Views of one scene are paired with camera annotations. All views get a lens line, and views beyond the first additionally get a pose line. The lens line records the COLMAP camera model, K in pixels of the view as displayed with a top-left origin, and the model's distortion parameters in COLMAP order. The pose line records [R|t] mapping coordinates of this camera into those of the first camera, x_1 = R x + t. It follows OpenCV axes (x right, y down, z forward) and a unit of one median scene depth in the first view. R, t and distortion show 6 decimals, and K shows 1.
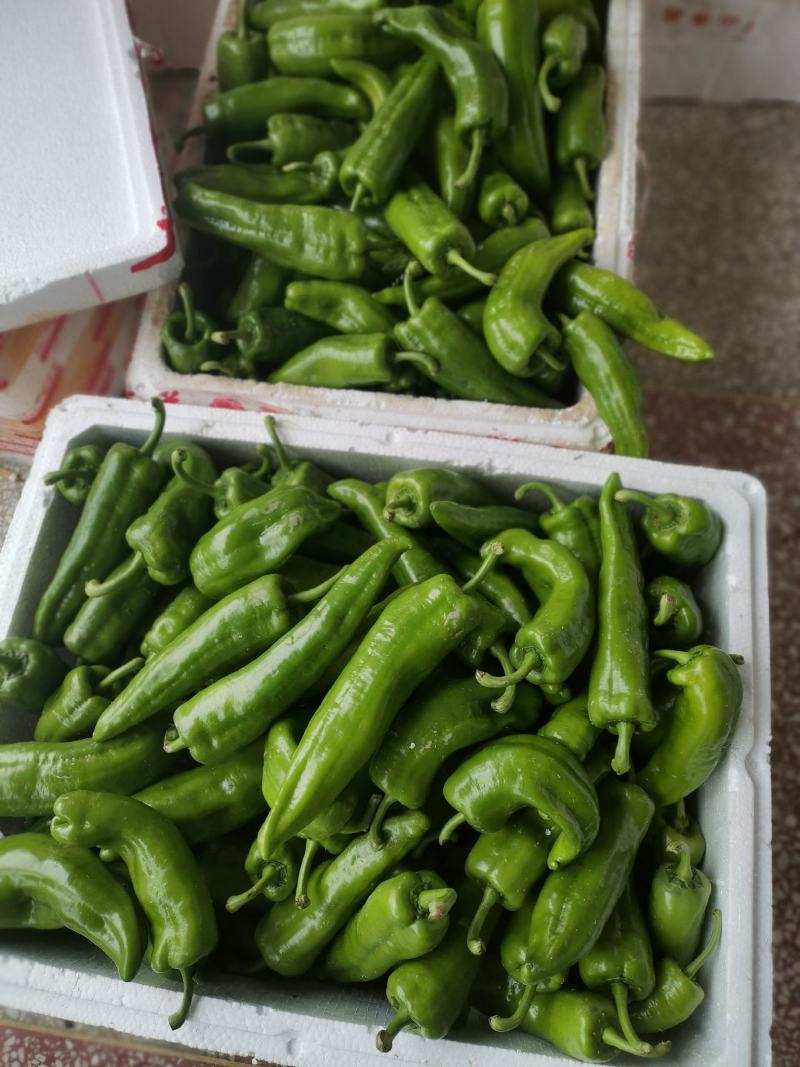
lens RADIAL K [[806.9, 0, 384.8], [0, 806.9, 537.0], [0, 0, 1]] dist [0.041702, -0.032406]
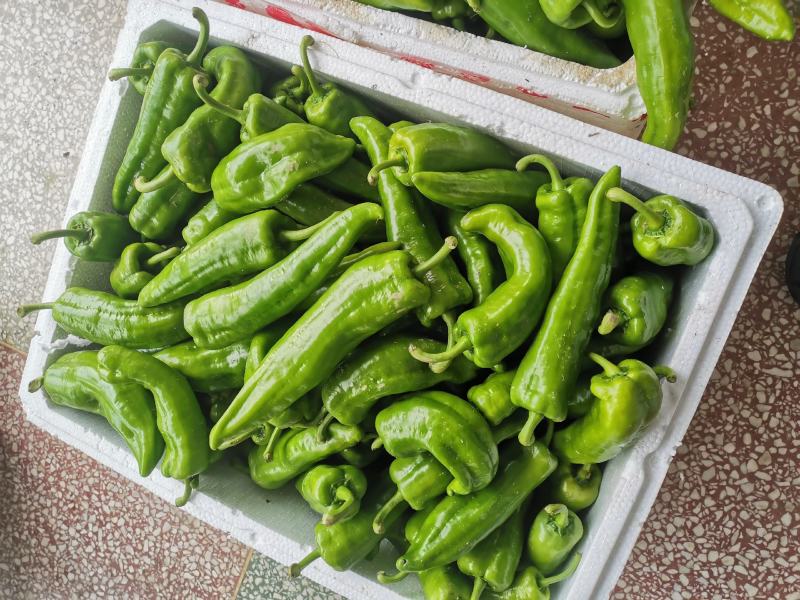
lens RADIAL K [[605.0, 0, 400.0], [0, 605.0, 300.0], [0, 0, 1]] dist [0.041702, -0.032406]
pose [[0.956977, 0.224347, -0.184018, 0.218581], [-0.128875, 0.896835, 0.423176, -0.222141], [0.259973, -0.381254, 0.887164, 0.245649]]
